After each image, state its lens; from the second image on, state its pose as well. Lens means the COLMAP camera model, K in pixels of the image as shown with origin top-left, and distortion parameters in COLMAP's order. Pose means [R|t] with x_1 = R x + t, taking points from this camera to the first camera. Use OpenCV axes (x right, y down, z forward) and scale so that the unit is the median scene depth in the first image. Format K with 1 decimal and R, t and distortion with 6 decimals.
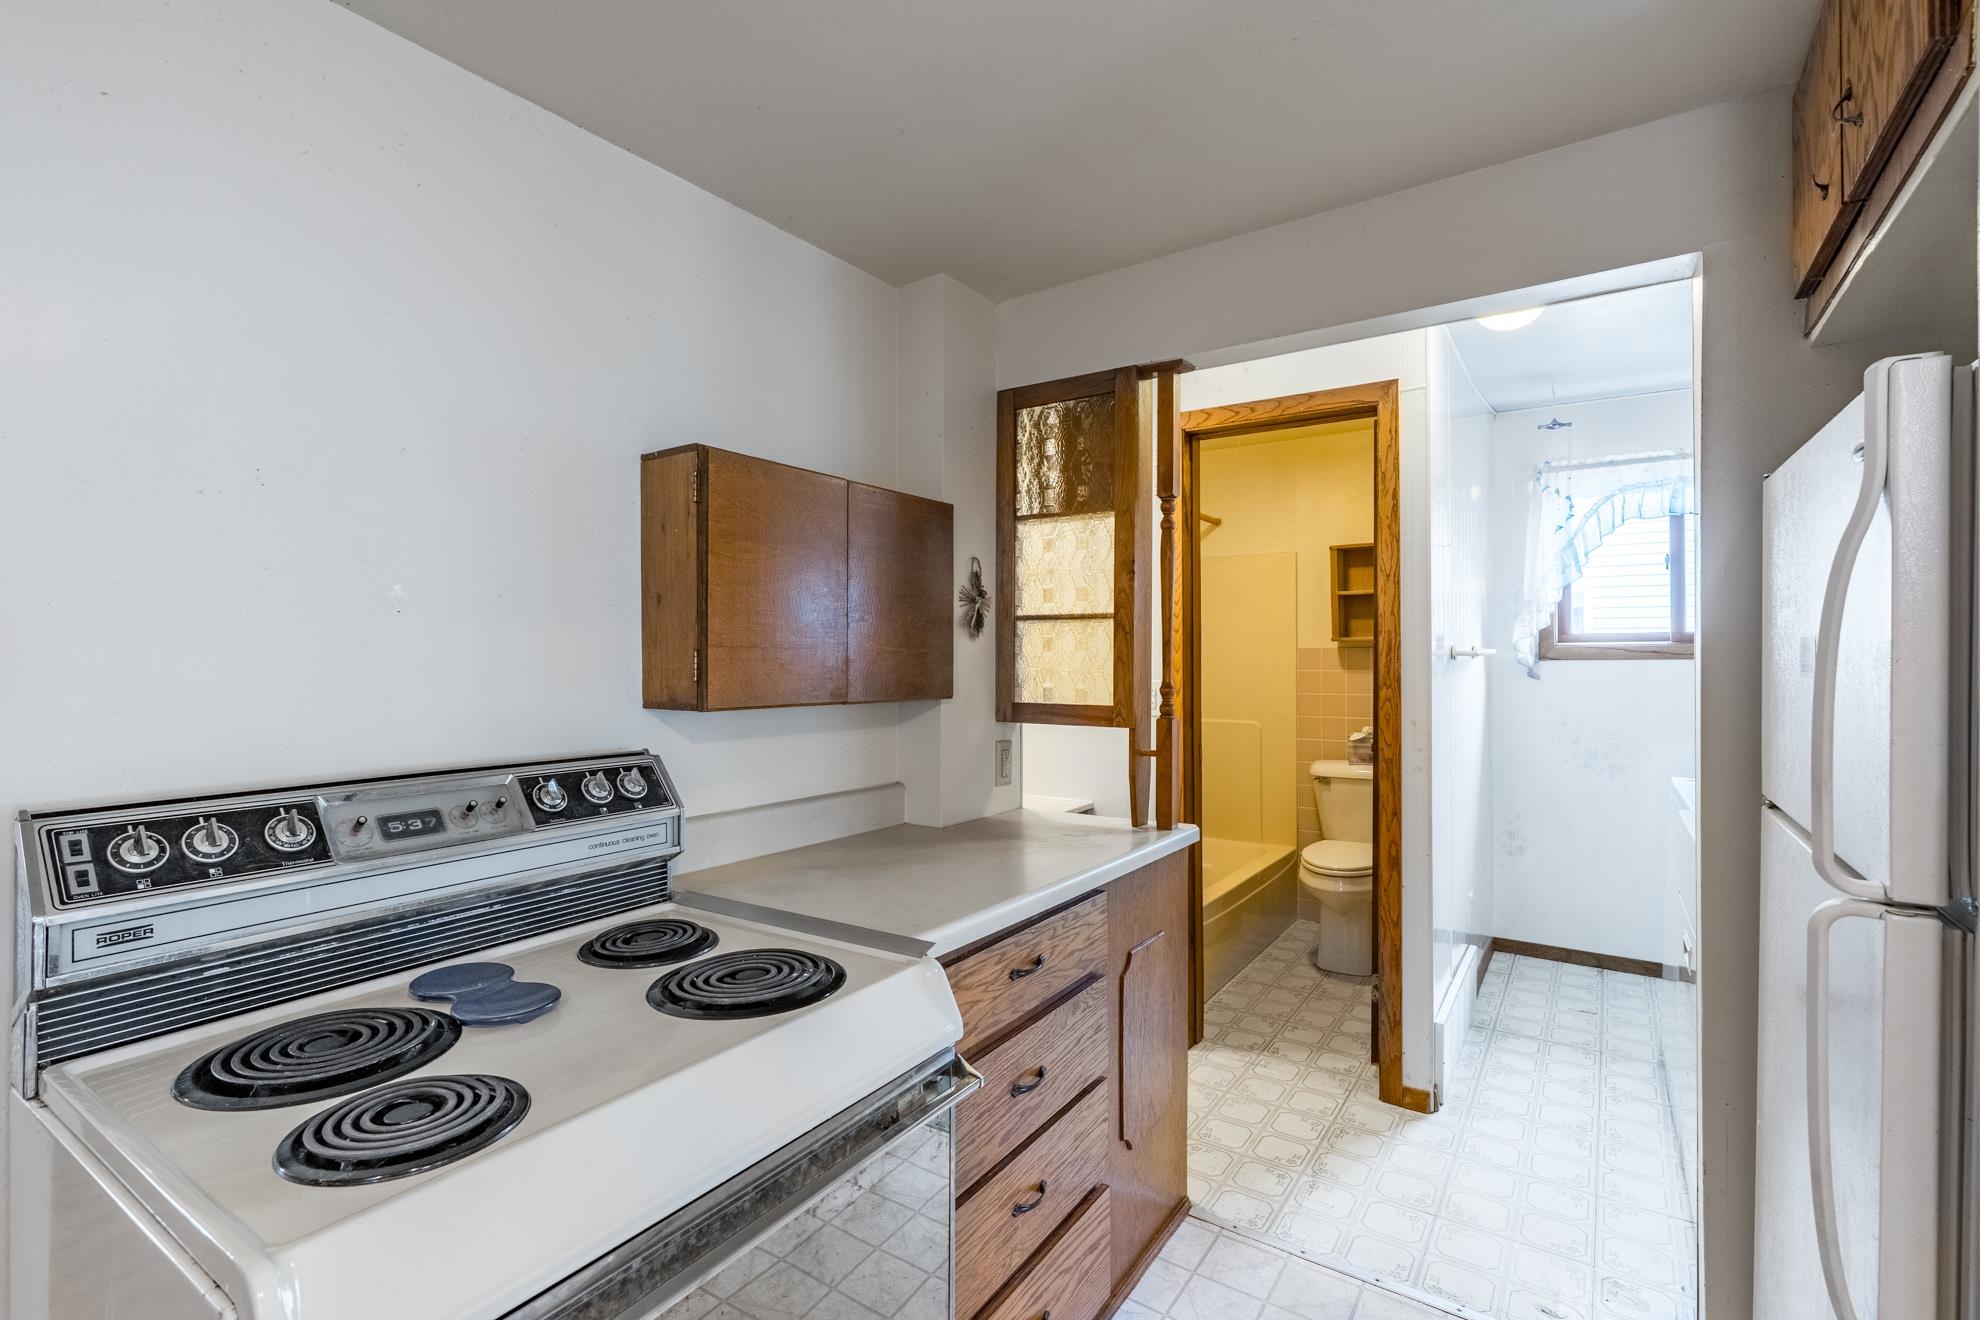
lens RADIAL K [[896.3, 0, 992.6], [0, 896.3, 652.7], [0, 0, 1]] dist [-0.007235, 0.001743]
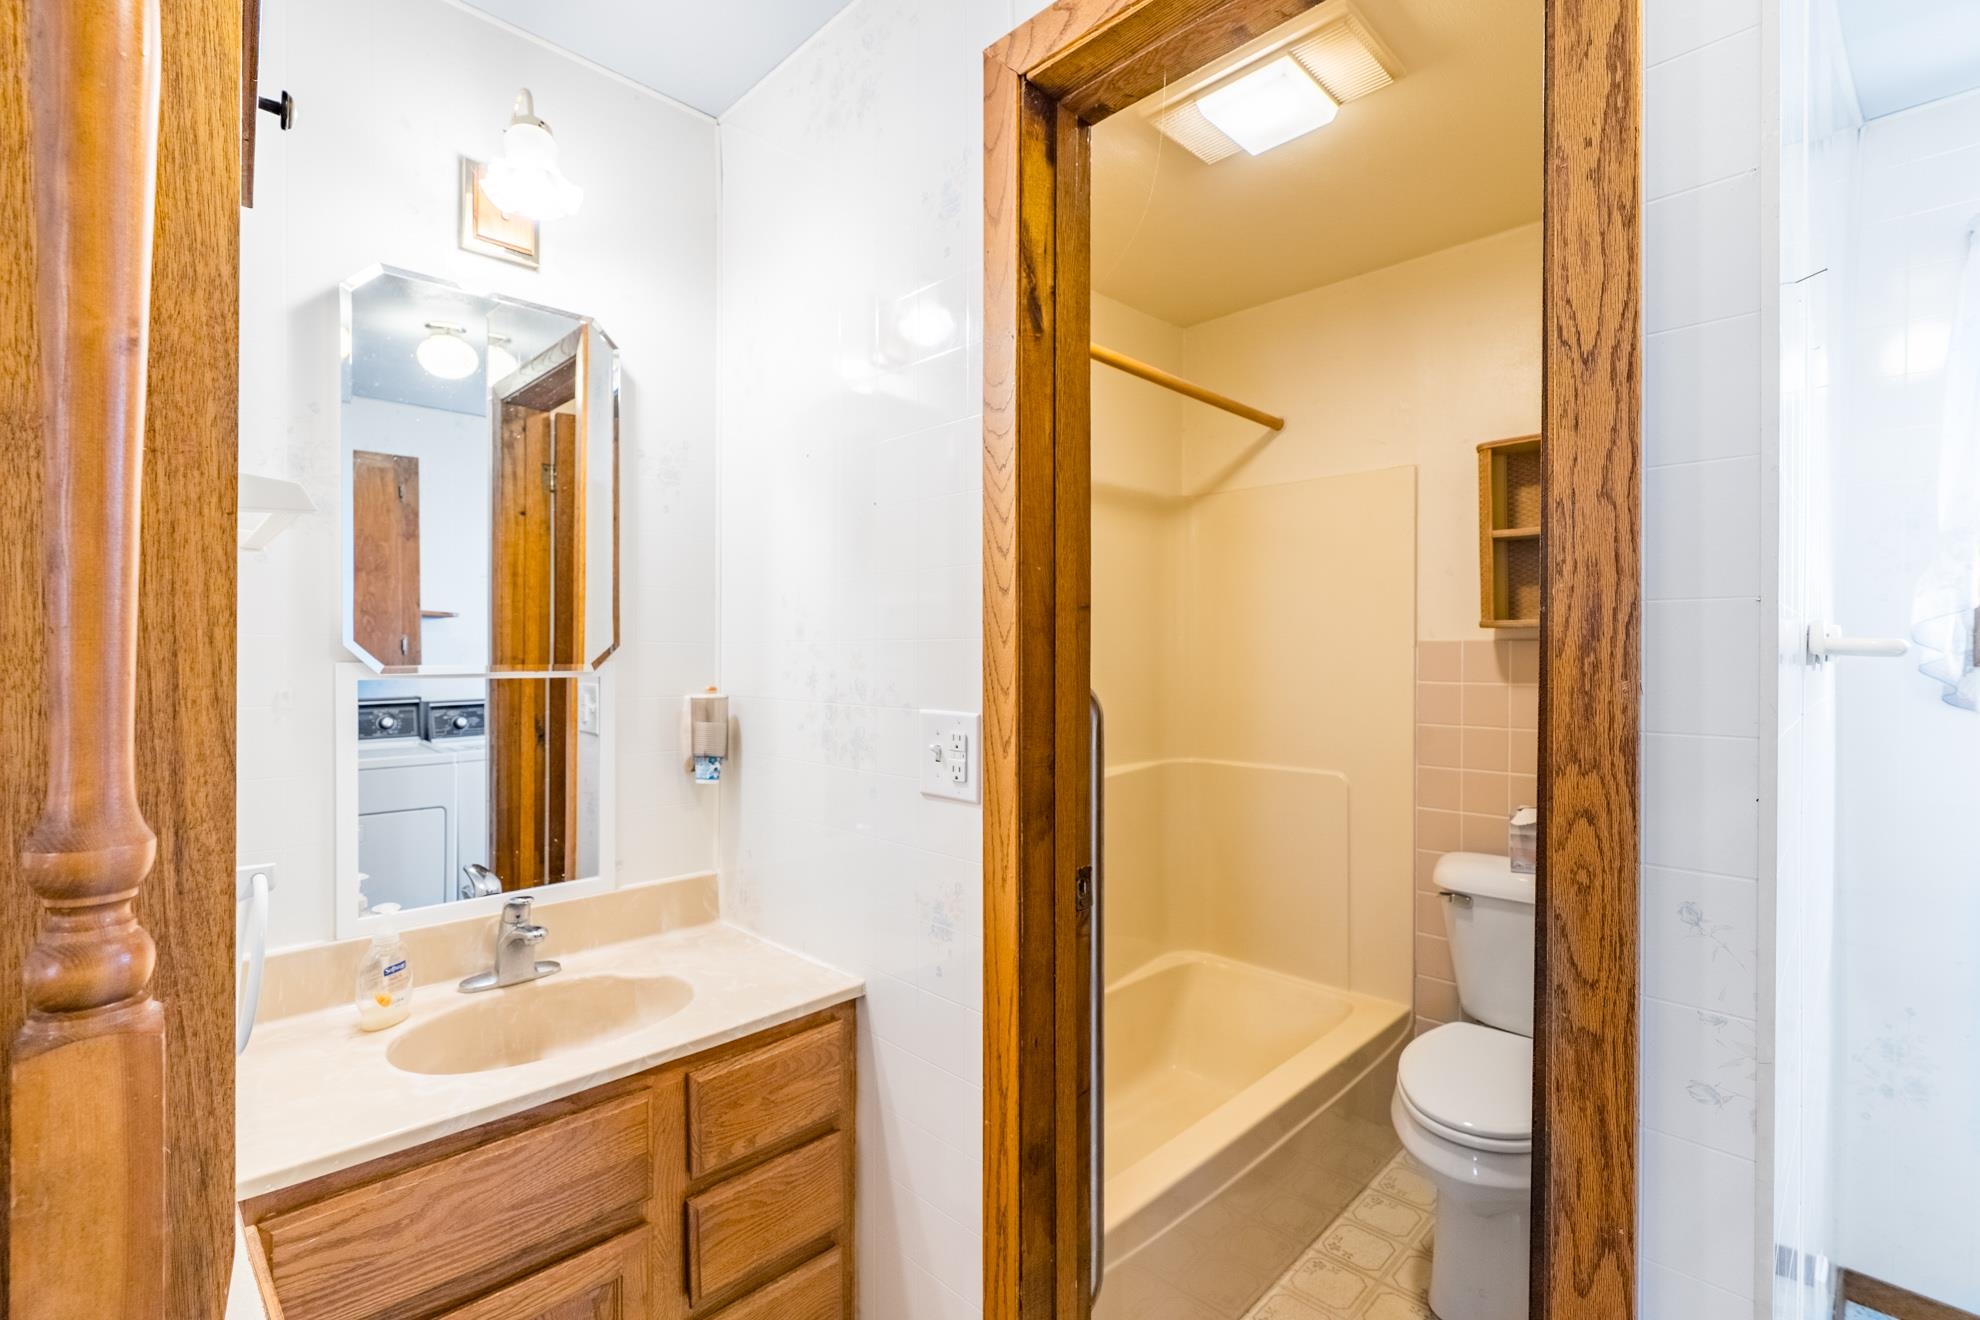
lens RADIAL K [[896.3, 0, 1013.6], [0, 896.3, 664.3], [0, 0, 1]] dist [-0.007235, 0.001743]
pose [[0.985919, 0.003013, -0.167198, 0.203204], [-0.000988, 0.999925, 0.012193, 0.002491], [0.167222, -0.011856, 0.985848, 0.452802]]
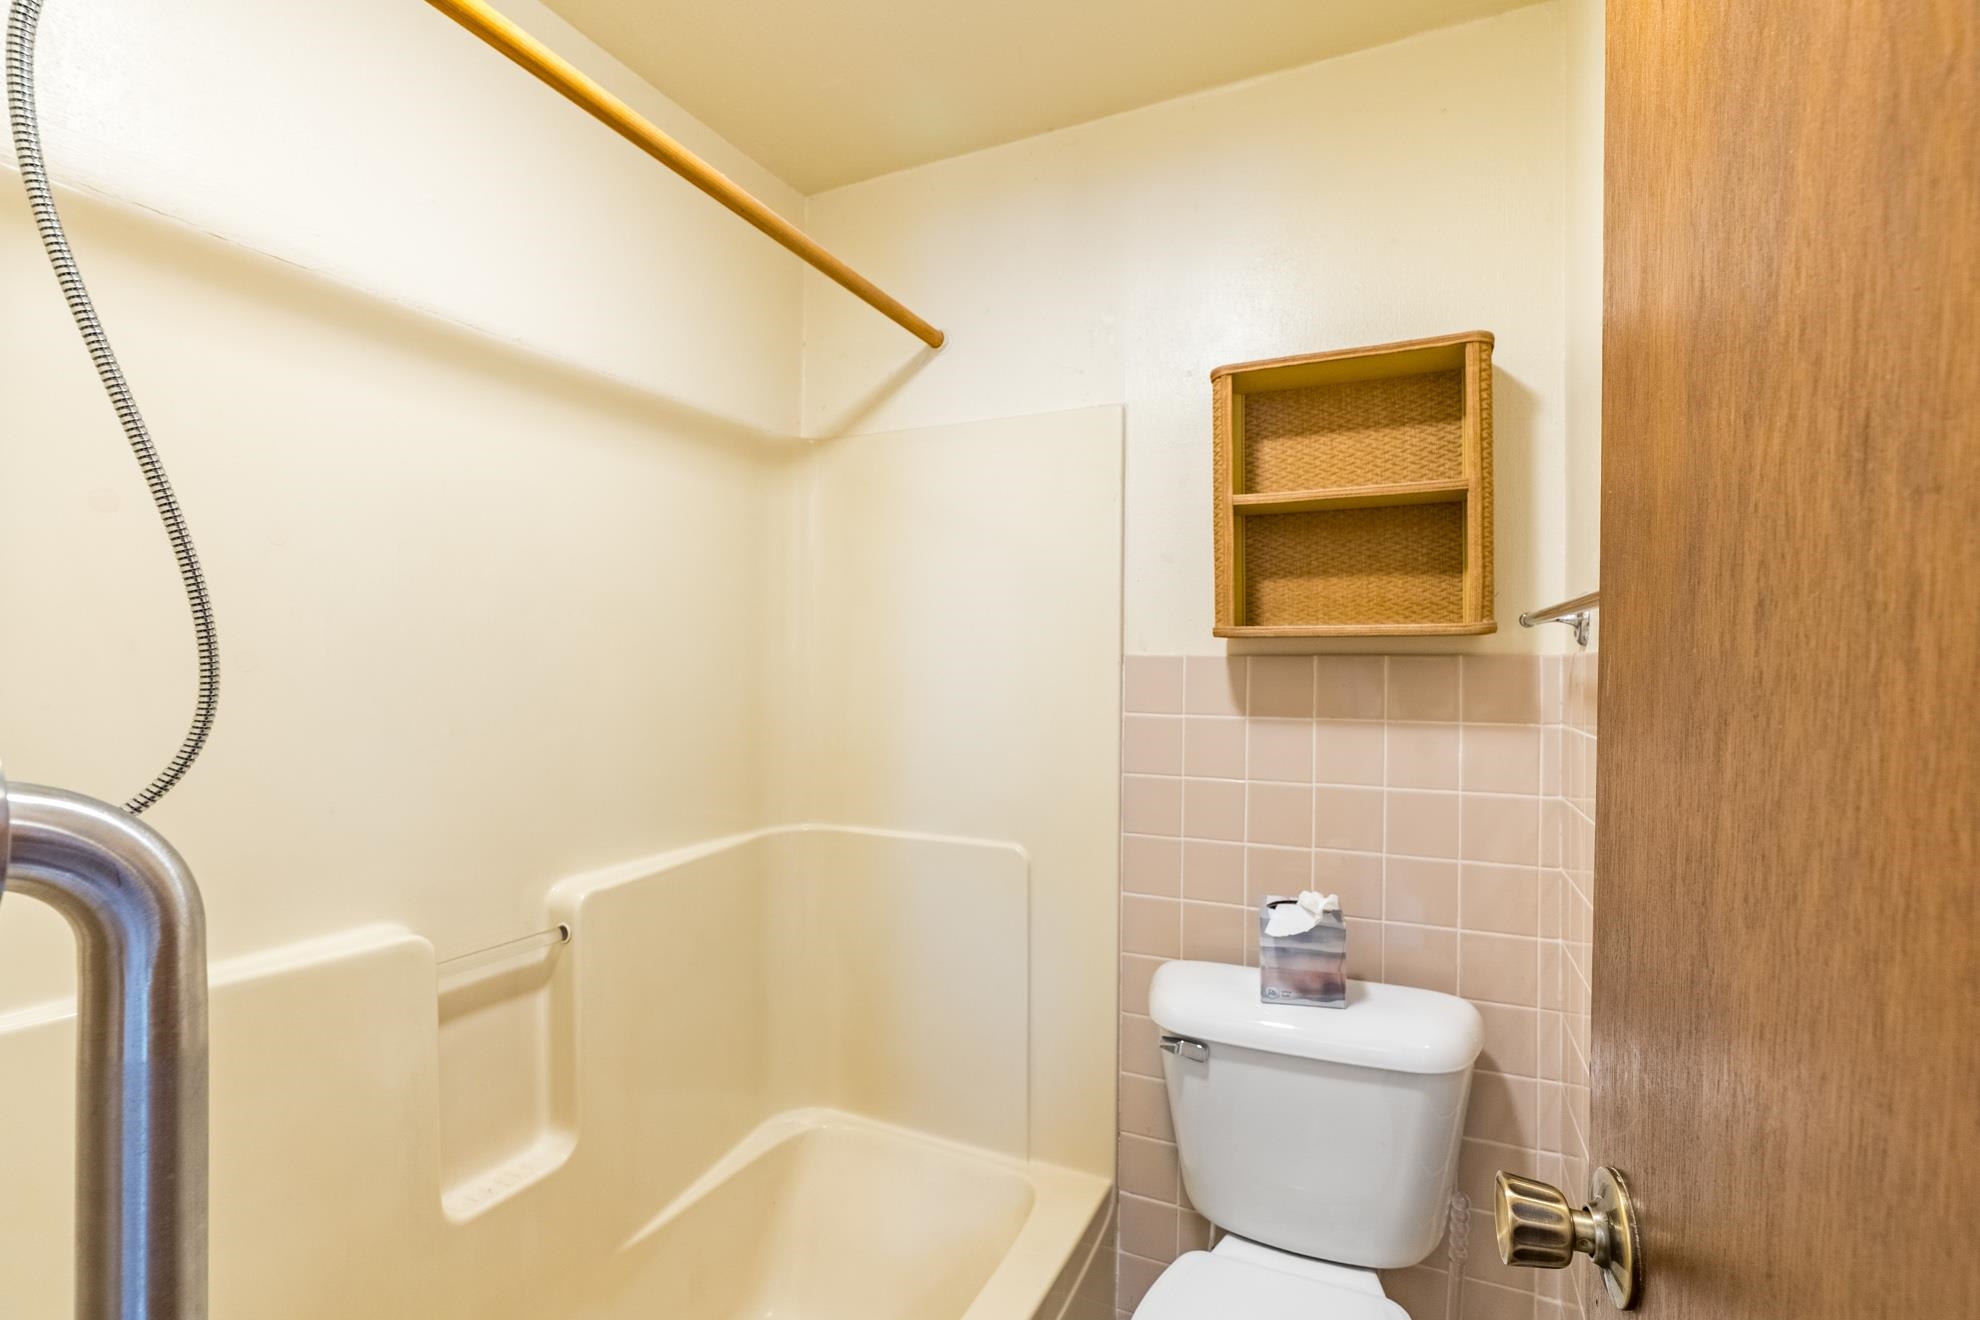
lens RADIAL K [[896.3, 0, 993.3], [0, 896.3, 670.6], [0, 0, 1]] dist [-0.007235, 0.001743]
pose [[0.985850, 0.011978, 0.167203, 0.238287], [-0.012906, 0.999907, 0.004464, 0.000309], [-0.167134, -0.006559, 0.985912, 0.679112]]
